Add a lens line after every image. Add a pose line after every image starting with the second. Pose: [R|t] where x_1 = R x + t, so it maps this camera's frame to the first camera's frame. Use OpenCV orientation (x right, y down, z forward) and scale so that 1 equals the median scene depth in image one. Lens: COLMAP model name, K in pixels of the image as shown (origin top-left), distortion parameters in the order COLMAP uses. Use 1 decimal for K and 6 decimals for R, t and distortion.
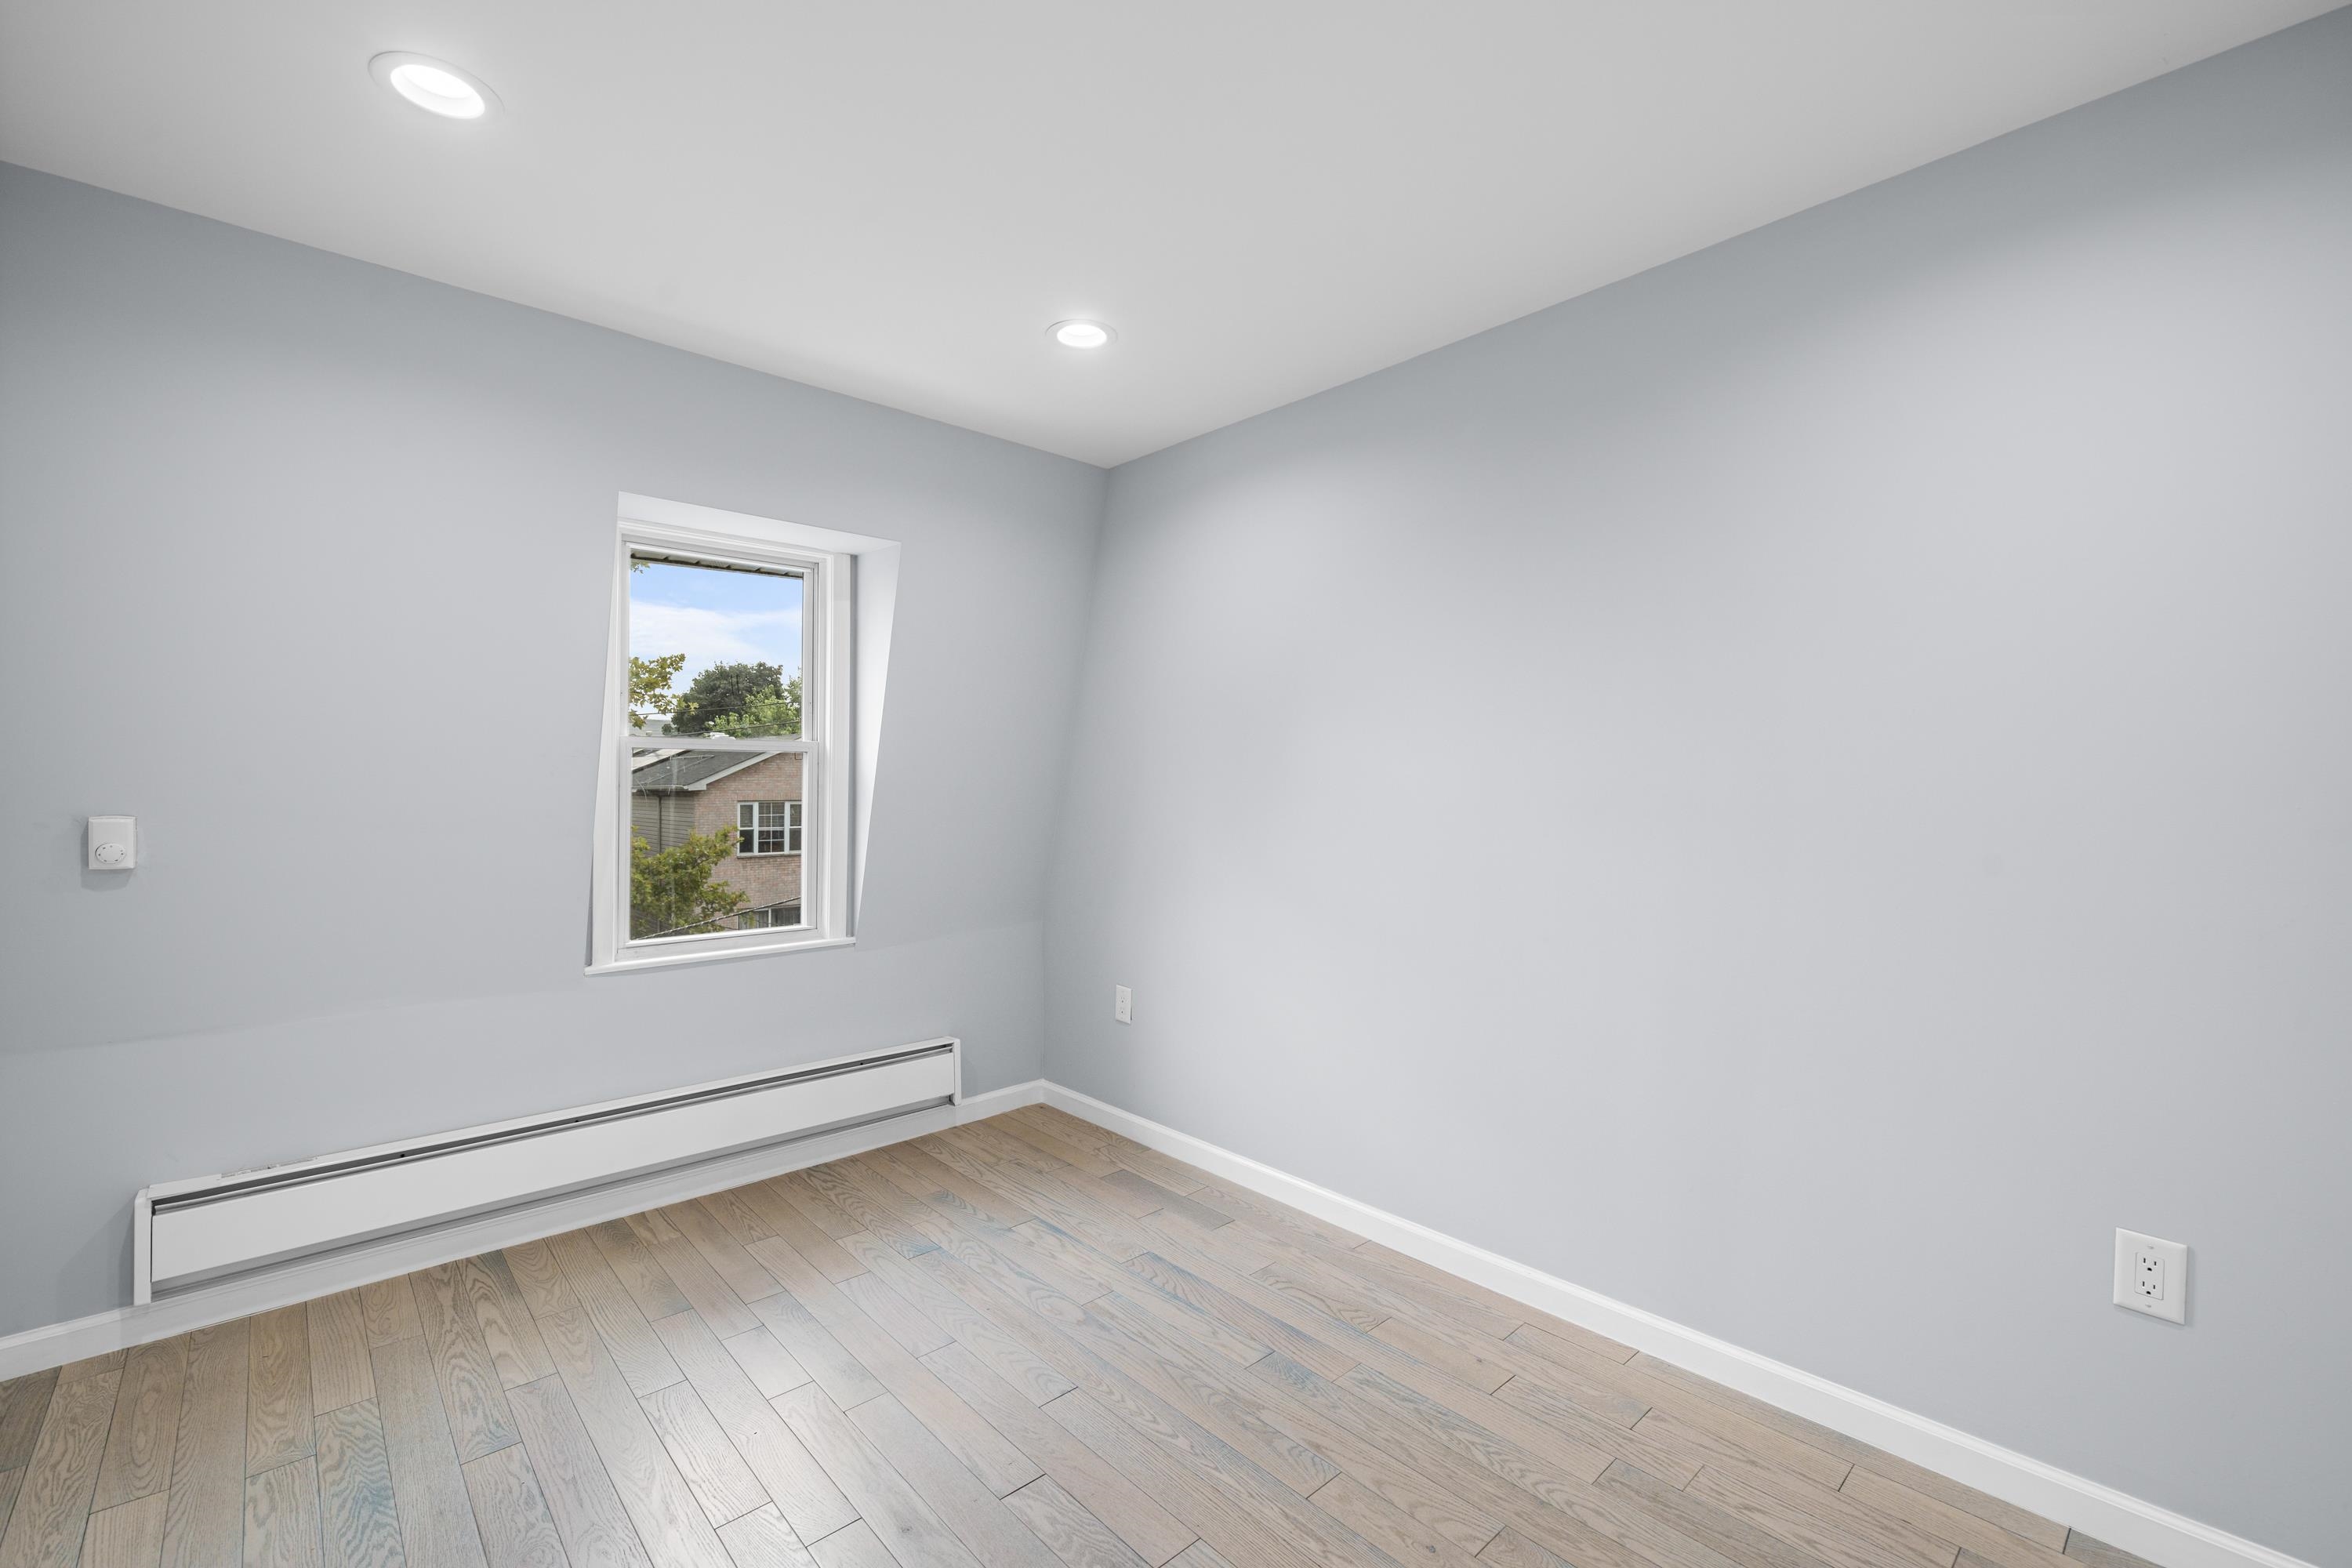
lens RADIAL K [[993.6, 0, 1181.7], [0, 993.6, 793.7], [0, 0, 1]] dist [0.001687, -0.000074]
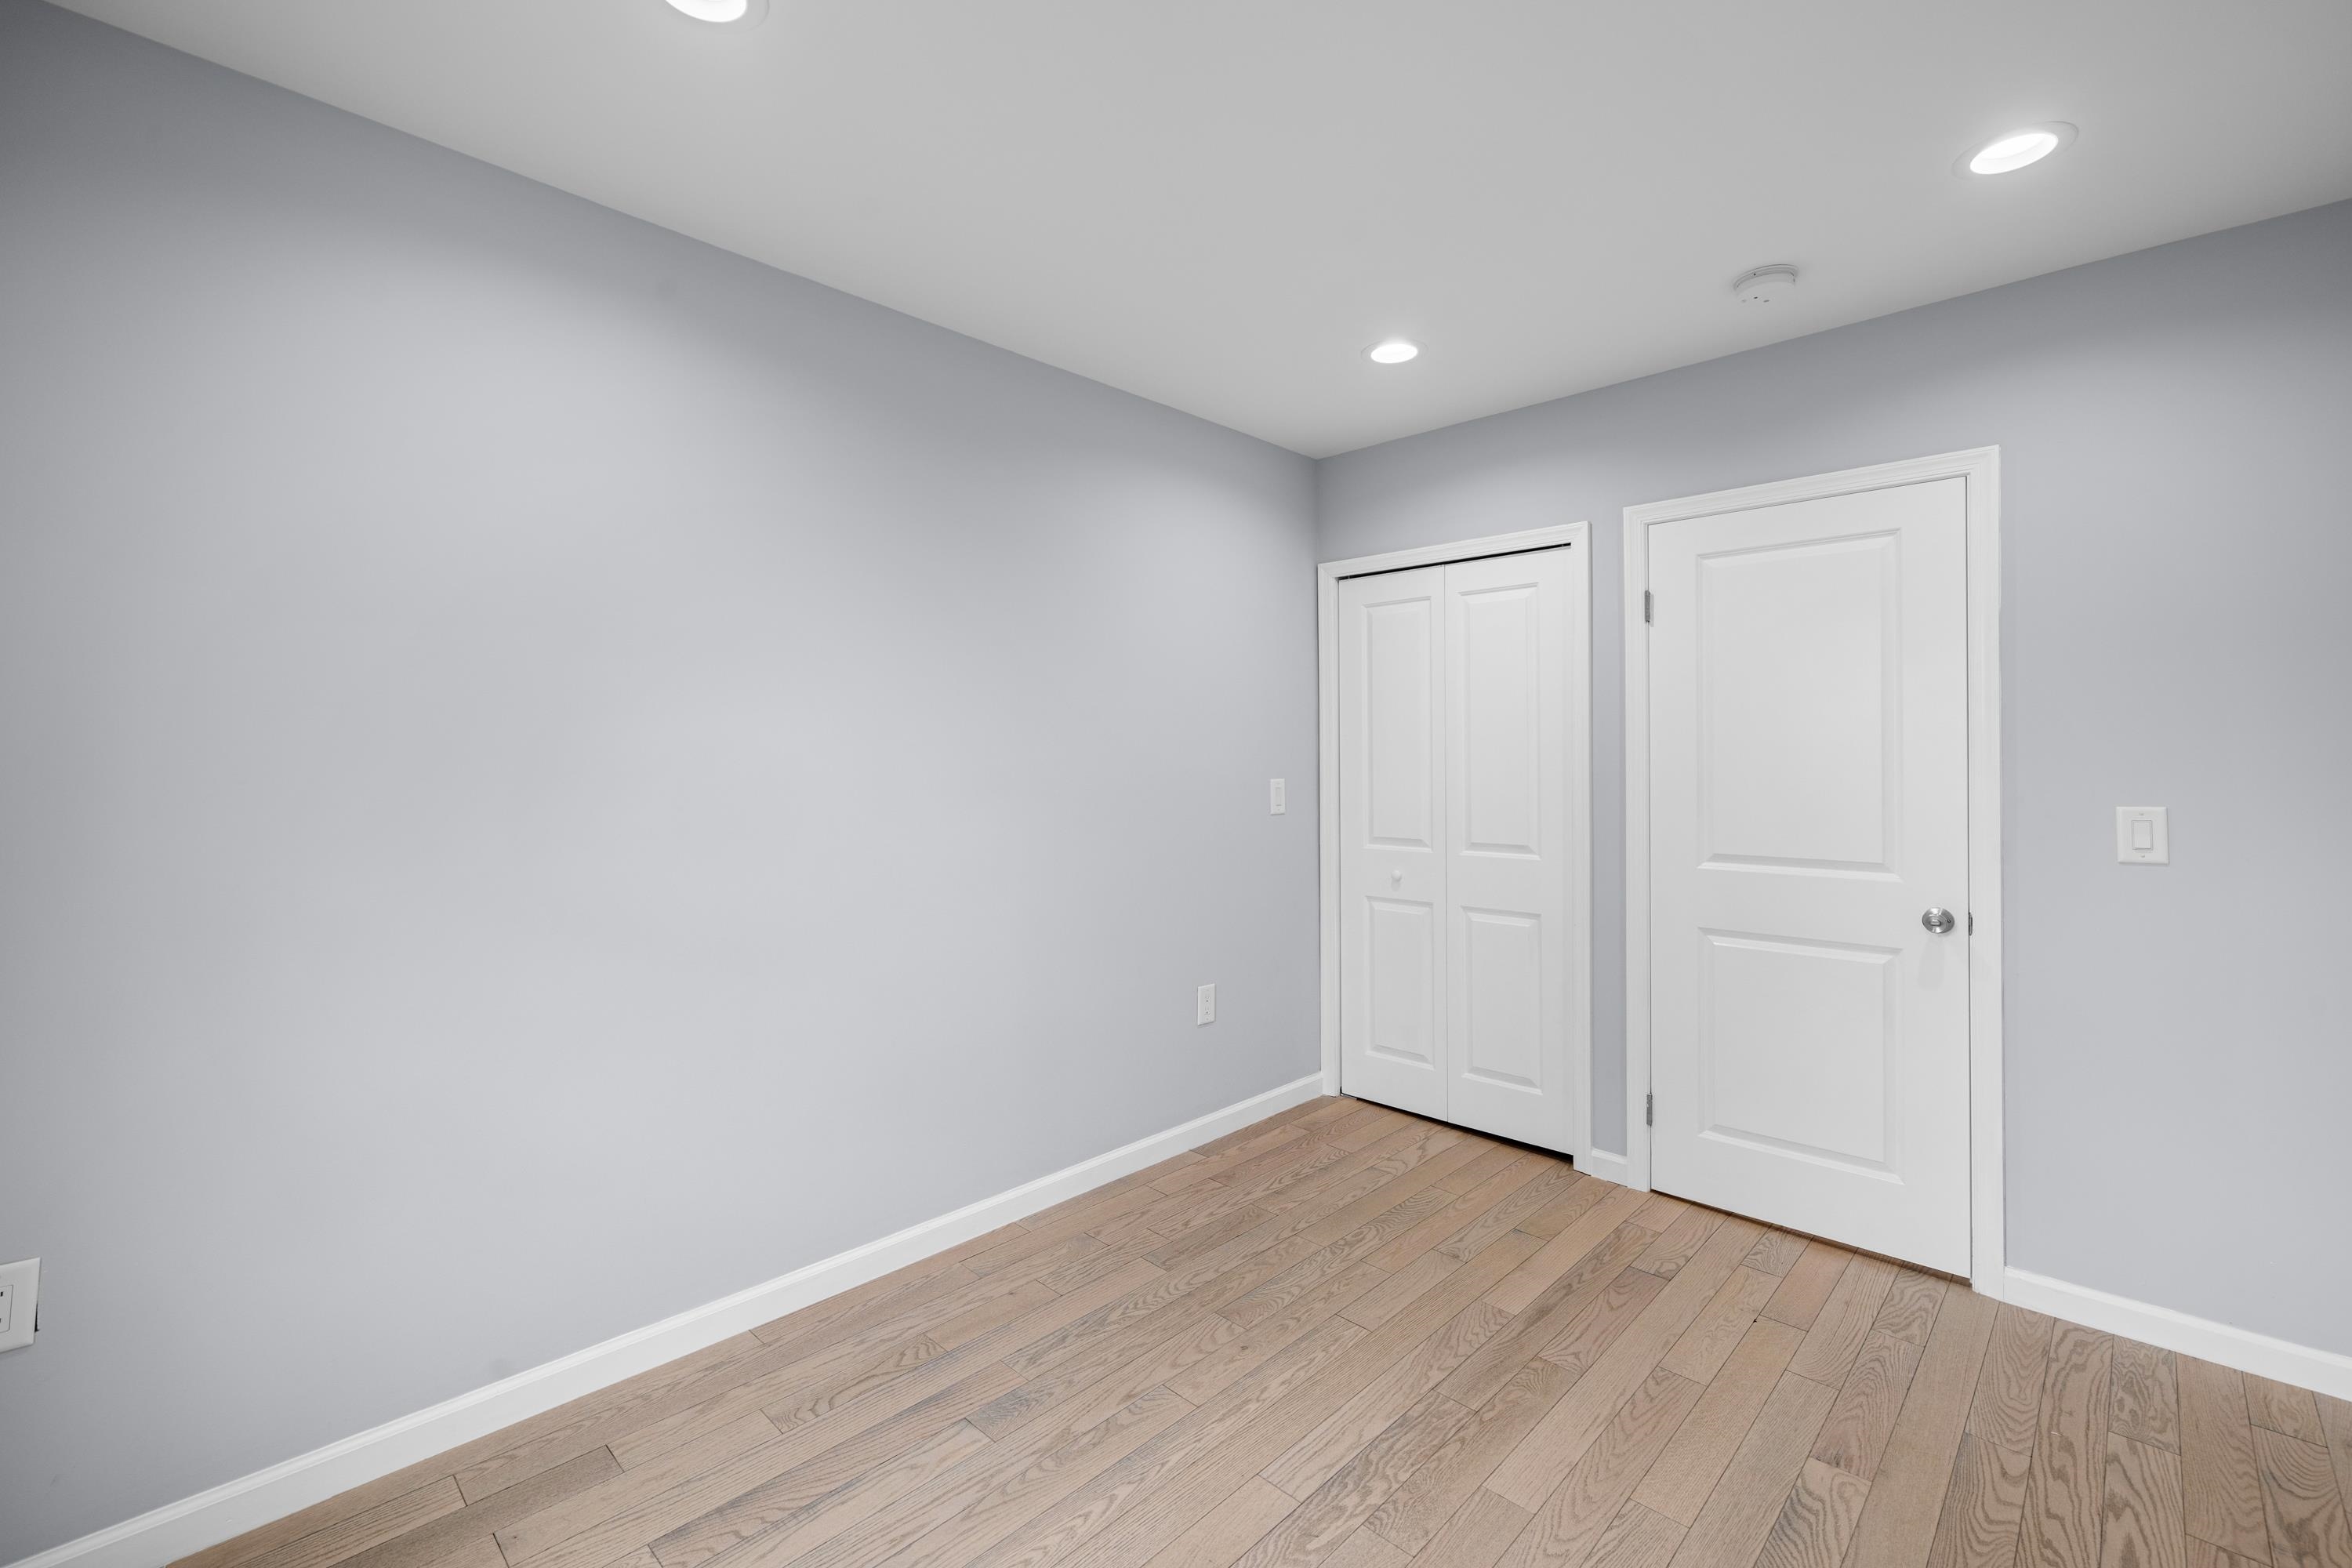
lens RADIAL K [[993.6, 0, 1179.6], [0, 993.6, 770.4], [0, 0, 1]] dist [0.001687, -0.000074]
pose [[-0.051866, -0.005912, 0.998637, -0.771865], [0.013868, 0.999882, 0.006639, -0.002556], [-0.998558, 0.014193, -0.051778, 0.851289]]
